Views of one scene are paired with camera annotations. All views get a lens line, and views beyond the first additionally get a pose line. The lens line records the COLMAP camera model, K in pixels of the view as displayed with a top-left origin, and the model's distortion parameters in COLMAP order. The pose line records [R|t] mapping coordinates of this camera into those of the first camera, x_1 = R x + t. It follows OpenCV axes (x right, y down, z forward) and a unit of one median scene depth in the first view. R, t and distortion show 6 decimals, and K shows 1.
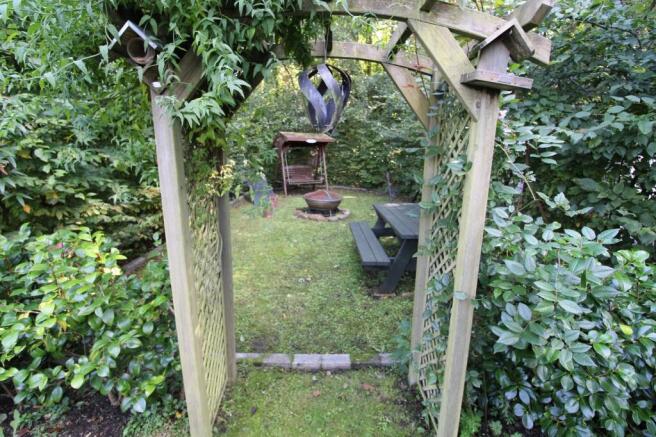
lens RADIAL K [[311.2, 0, 327.1], [0, 311.2, 218.5], [0, 0, 1]] dist [-0.012623, -0.000211]
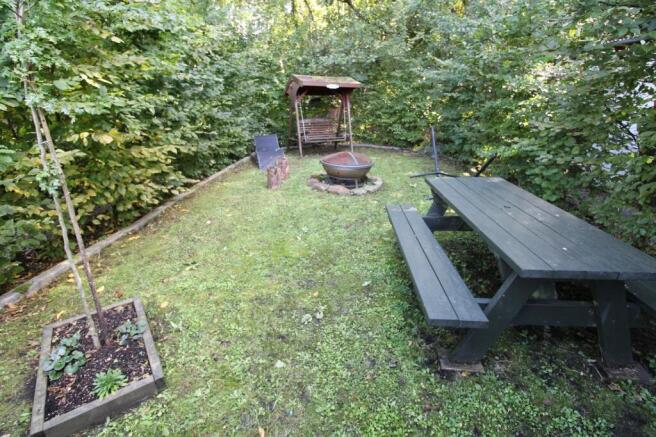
lens RADIAL K [[311.2, 0, 329.8], [0, 311.2, 219.3], [0, 0, 1]] dist [-0.012623, -0.000211]
pose [[0.997726, 0.014016, -0.065929, -0.002281], [-0.004779, 0.990390, 0.138218, -0.033046], [0.067233, -0.137589, 0.988205, 0.241316]]
